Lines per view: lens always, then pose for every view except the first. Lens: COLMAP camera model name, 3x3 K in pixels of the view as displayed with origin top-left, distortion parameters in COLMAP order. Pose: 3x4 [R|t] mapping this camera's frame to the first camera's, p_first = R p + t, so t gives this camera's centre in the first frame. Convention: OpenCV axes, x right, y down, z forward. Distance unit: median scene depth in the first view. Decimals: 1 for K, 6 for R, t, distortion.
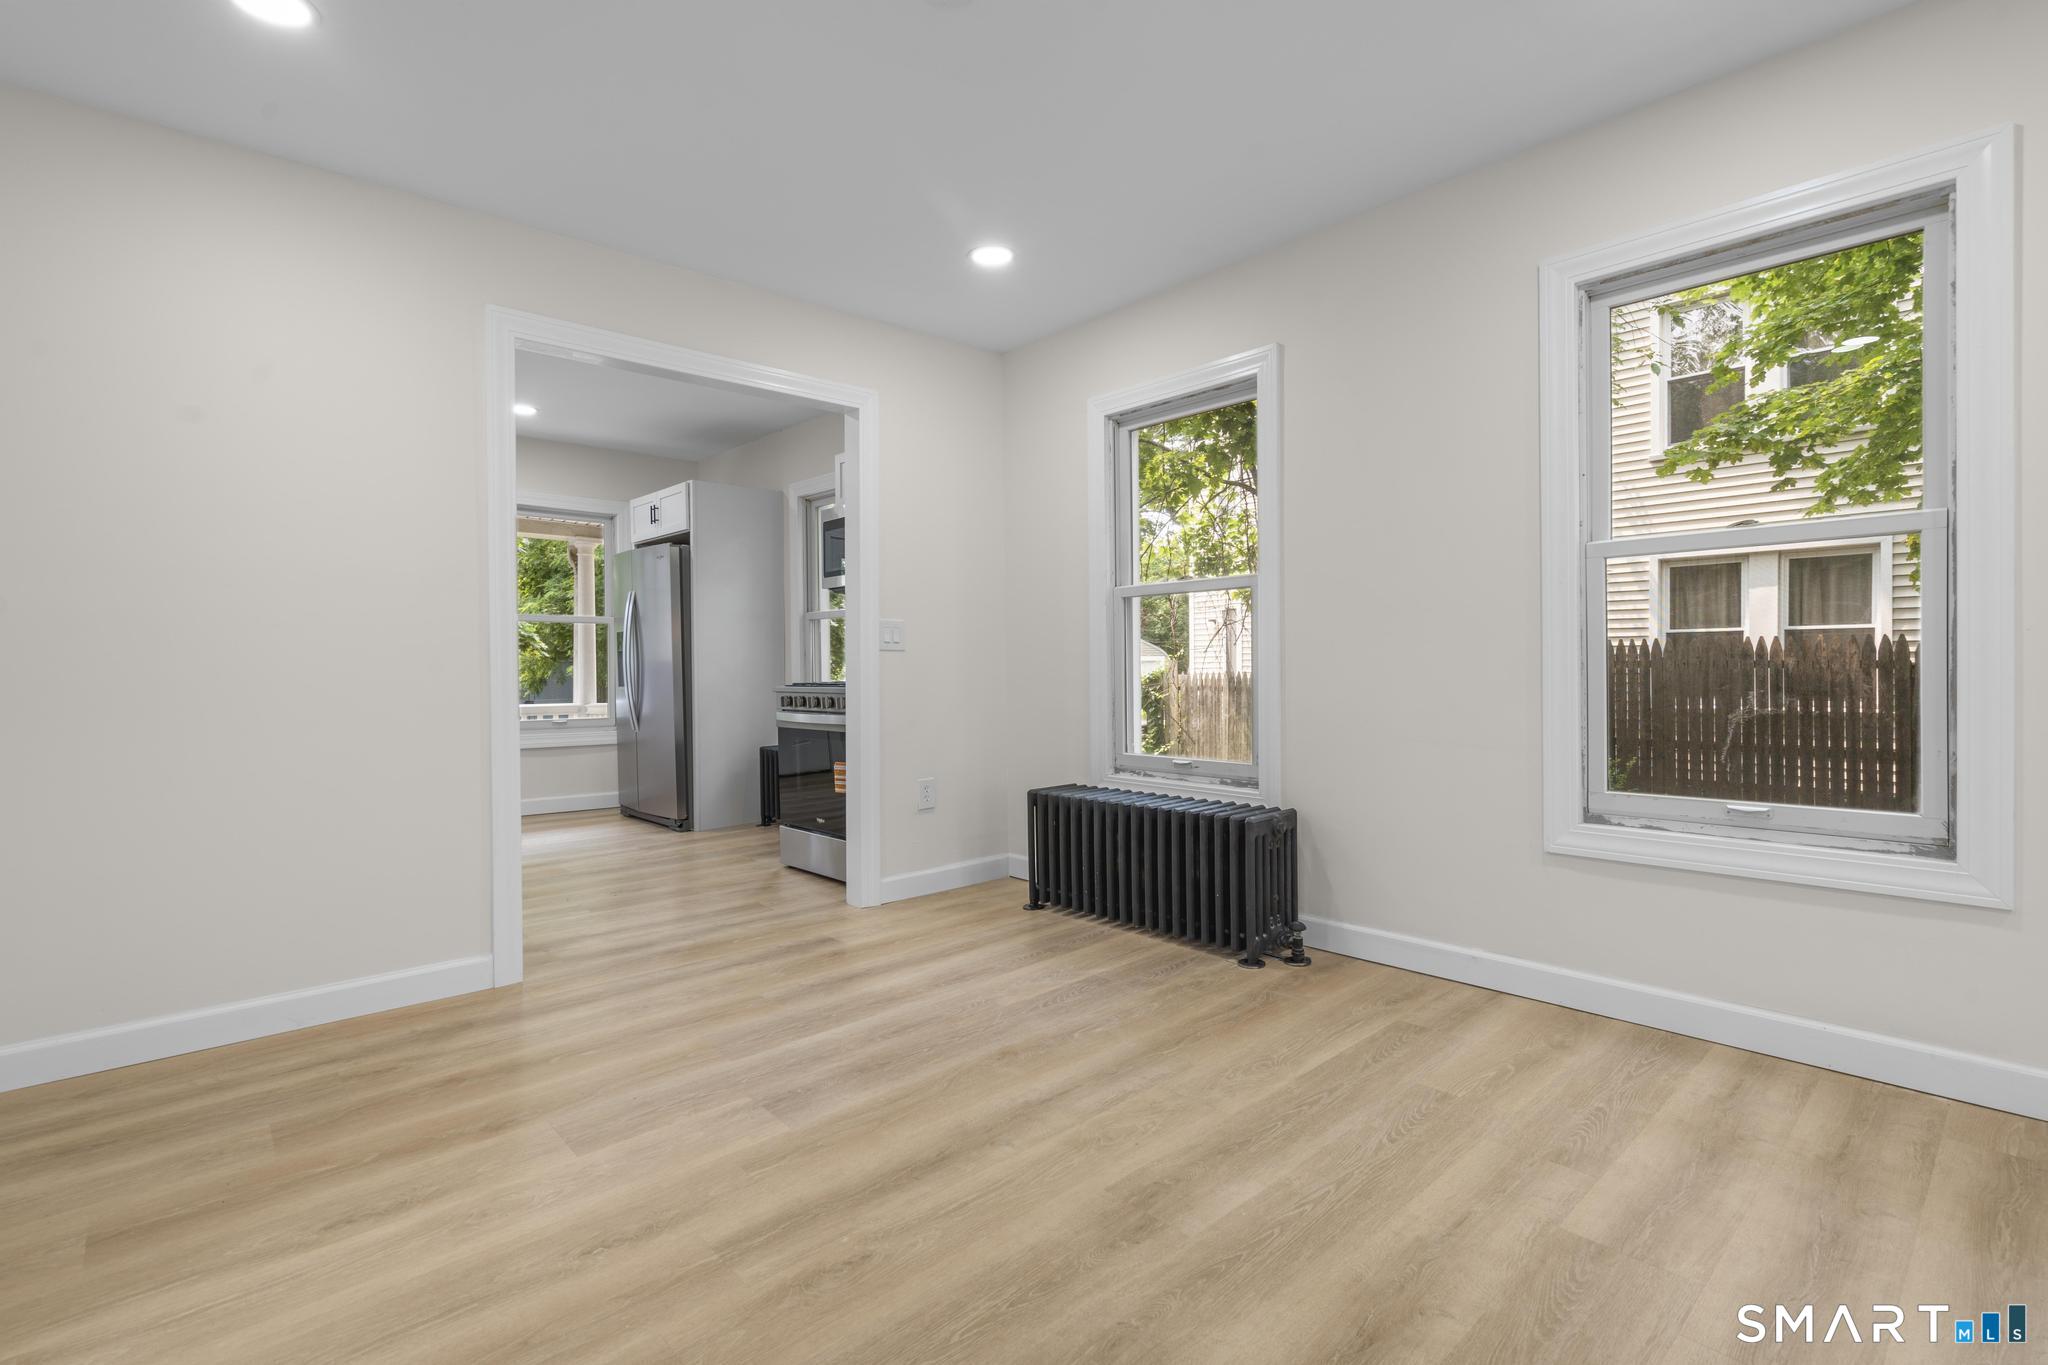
lens RADIAL K [[952.4, 0, 1038.2], [0, 952.4, 678.3], [0, 0, 1]] dist [-0.003950, 0.003225]
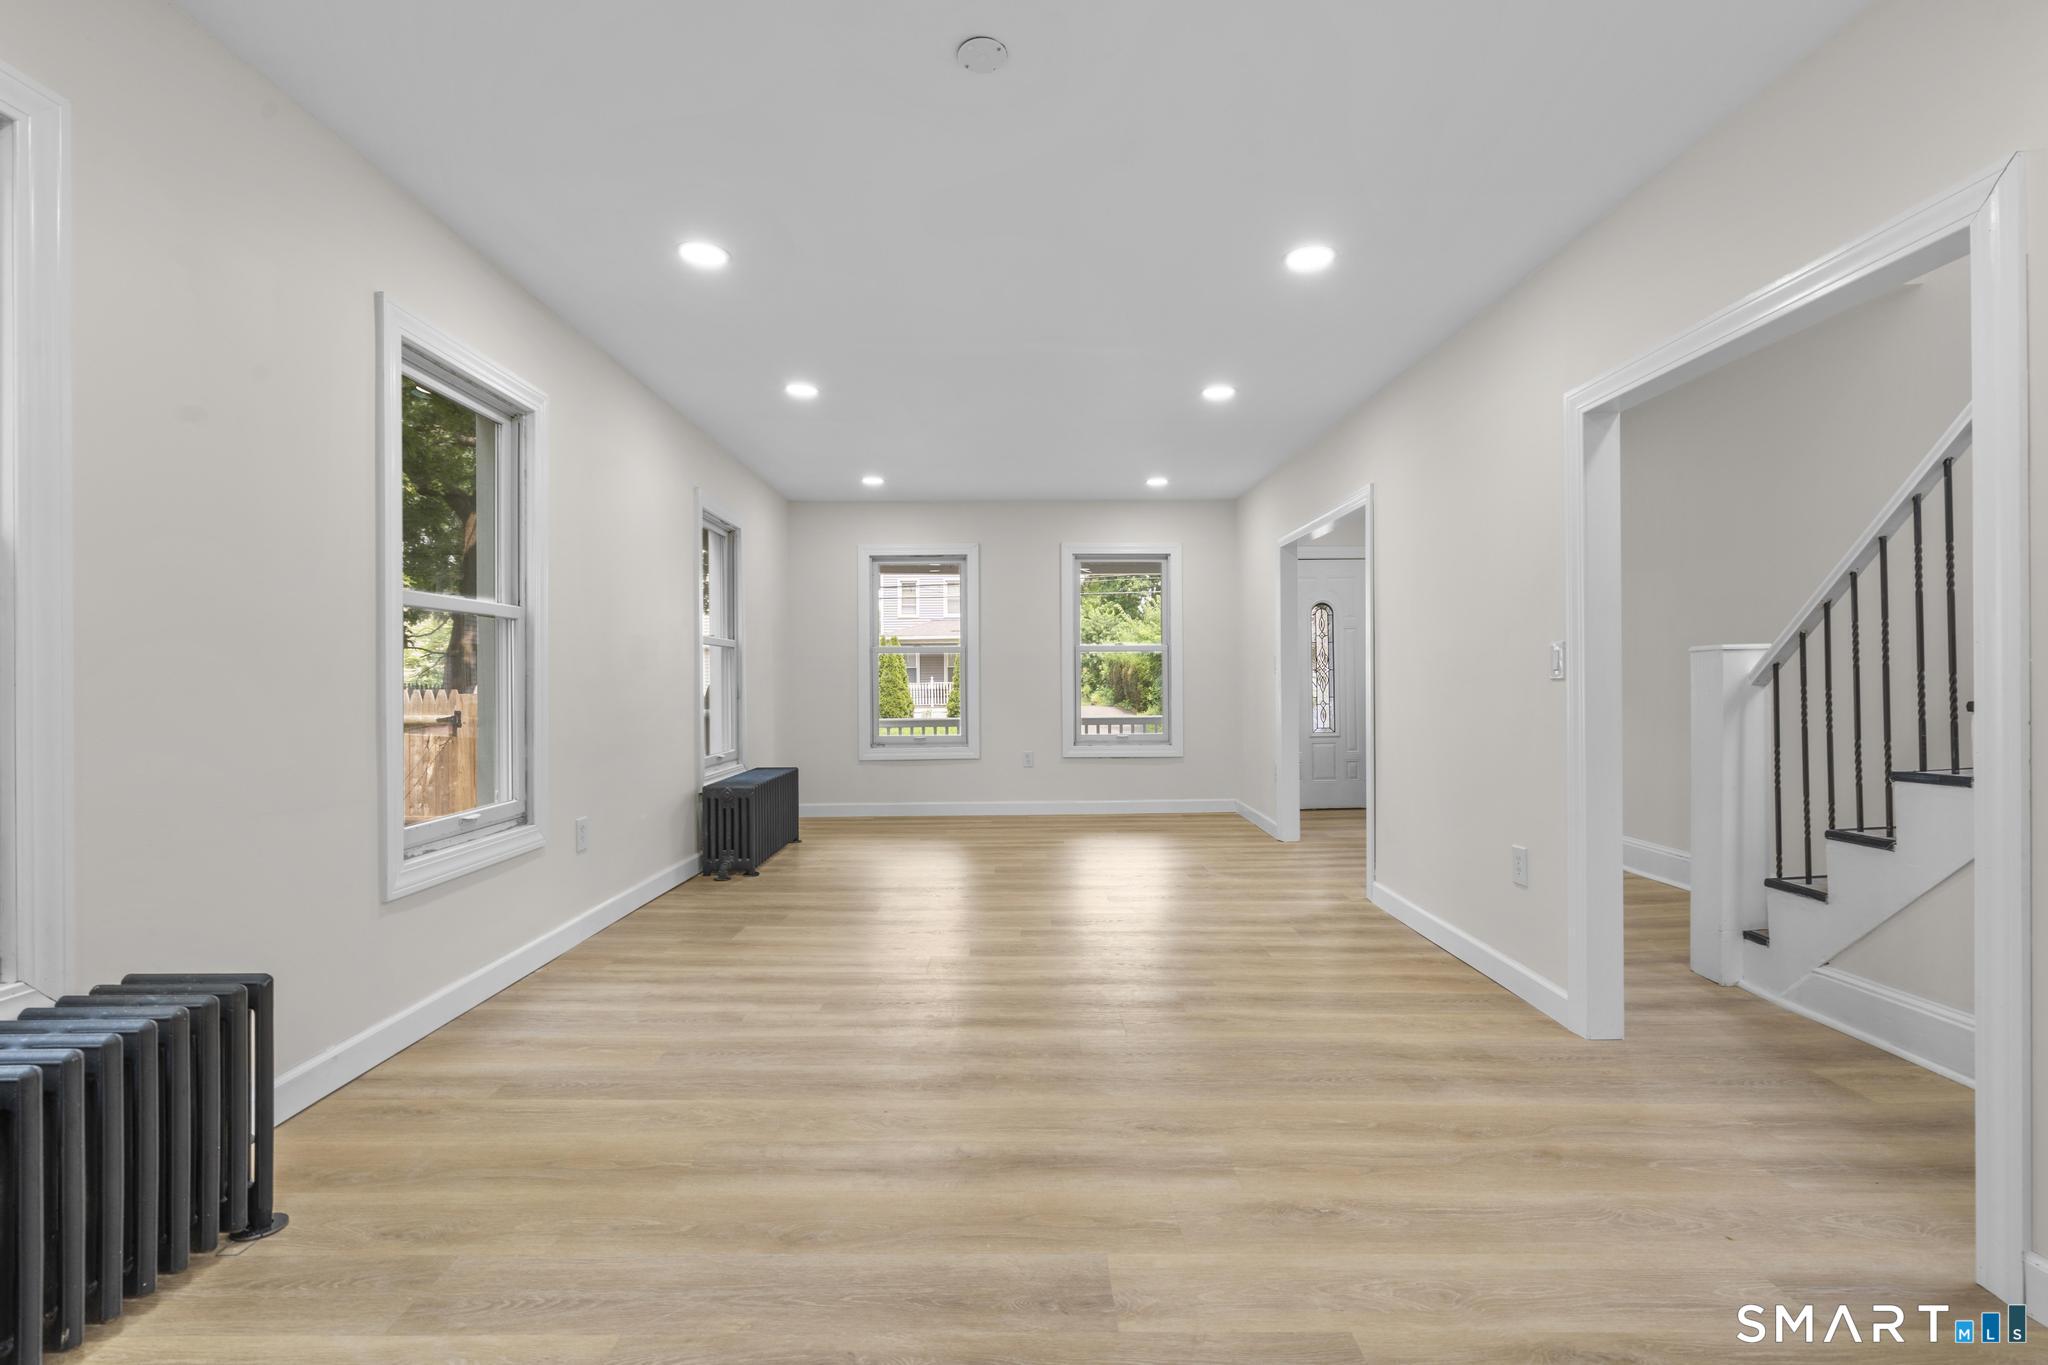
lens RADIAL K [[952.4, 0, 1029.6], [0, 952.4, 678.2], [0, 0, 1]] dist [-0.003950, 0.003225]
pose [[-0.745542, 0.019047, 0.666186, -0.625069], [0.024408, 0.999701, -0.001267, -0.028232], [-0.666011, 0.015316, -0.745785, 1.337359]]
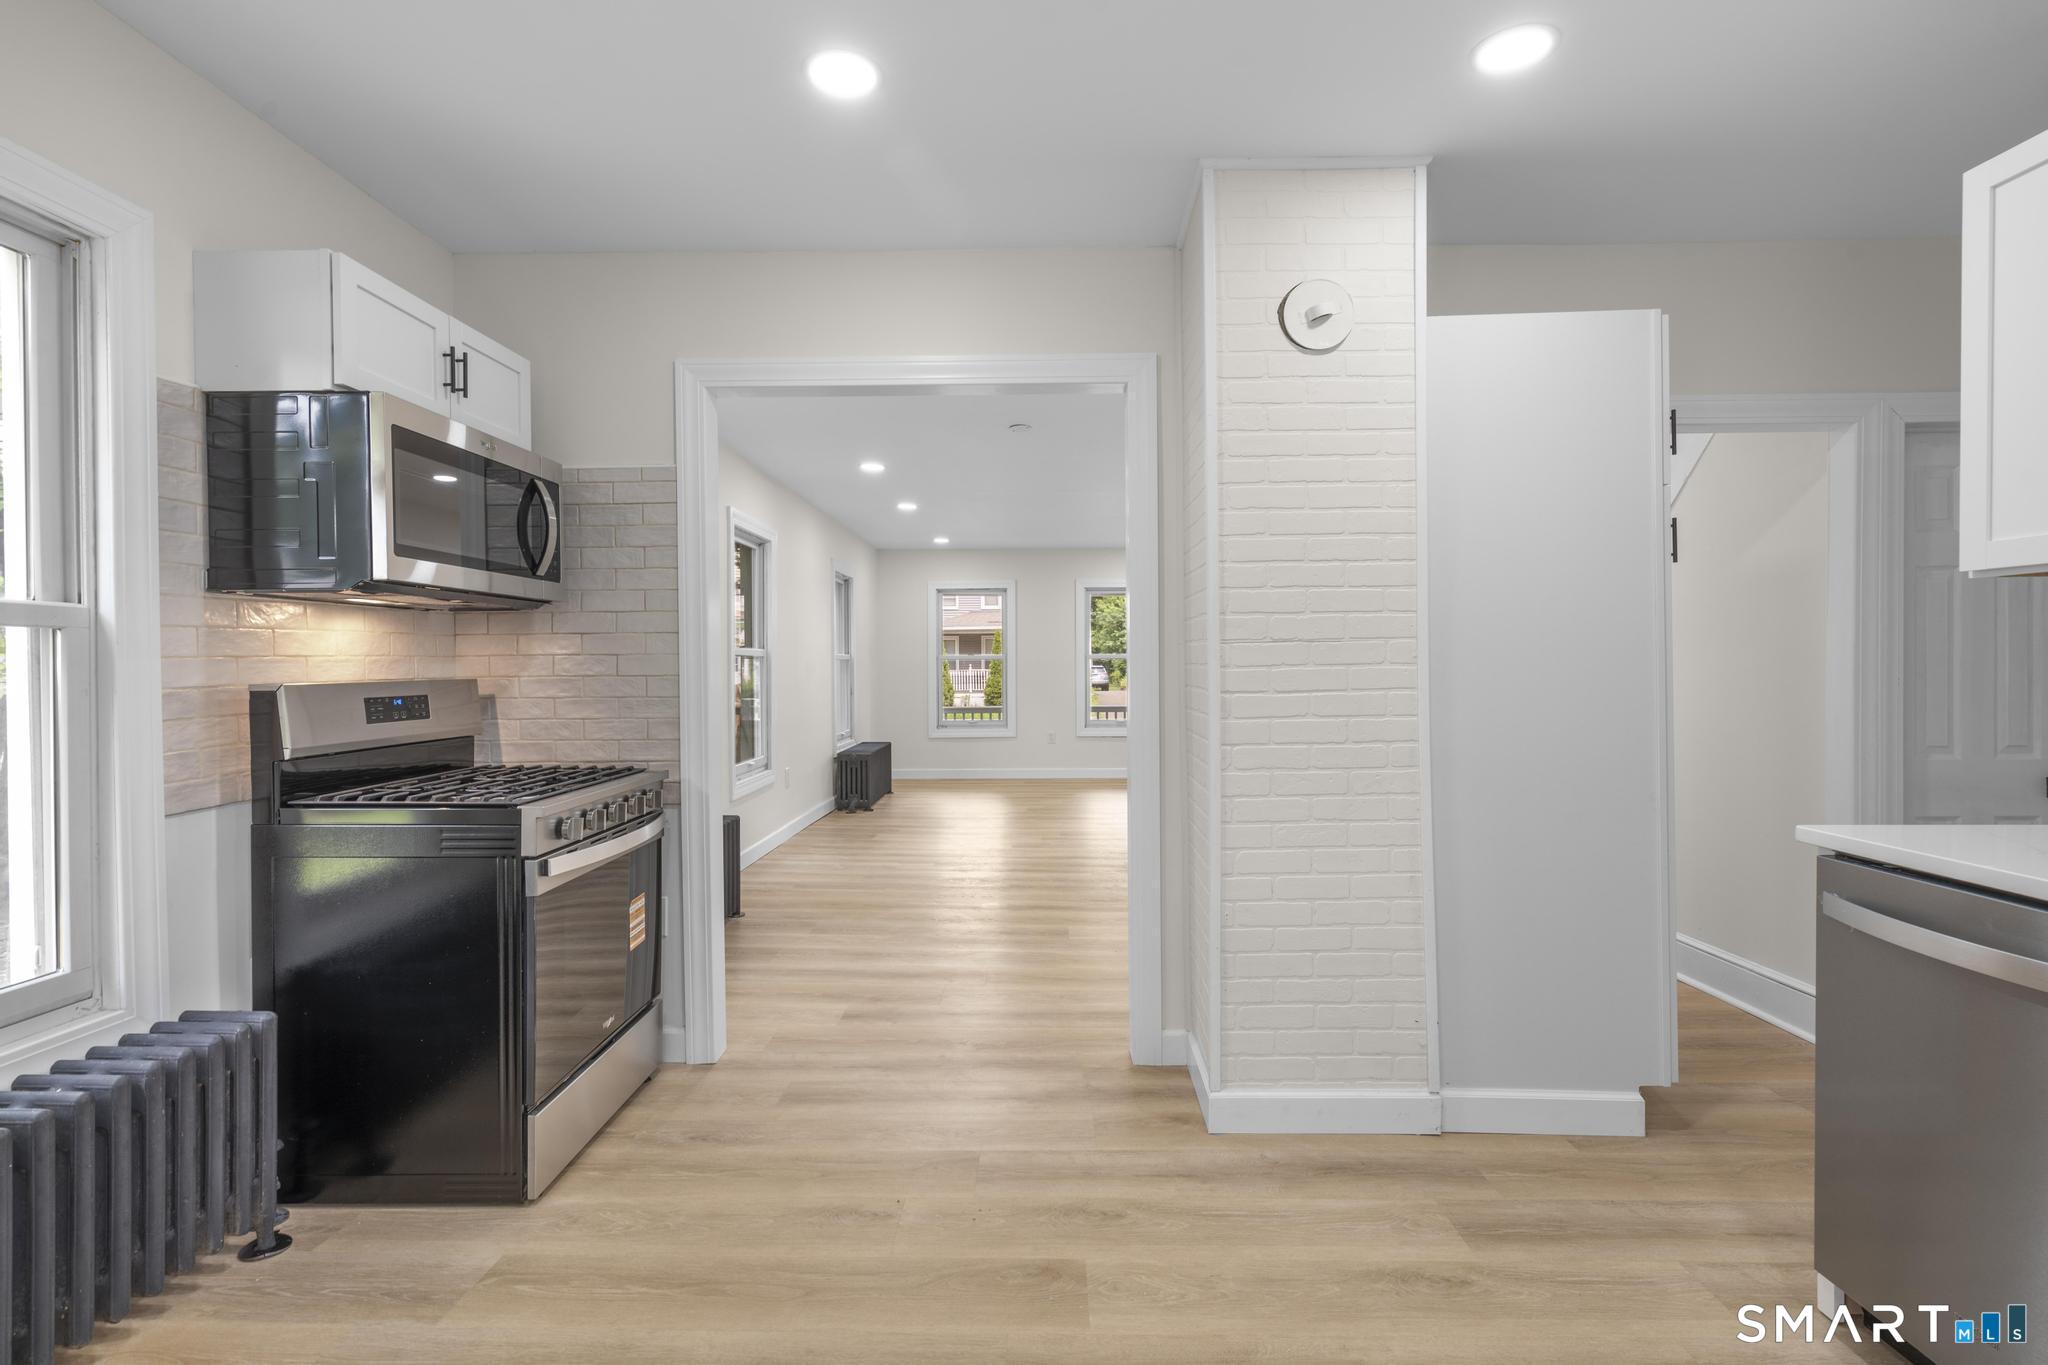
lens RADIAL K [[952.4, 0, 1029.3], [0, 952.4, 677.1], [0, 0, 1]] dist [-0.003950, 0.003225]
pose [[-0.720907, 0.005515, 0.693010, -1.362503], [0.021716, 0.999657, 0.014635, -0.097102], [-0.692691, 0.025600, -0.720780, 2.090486]]
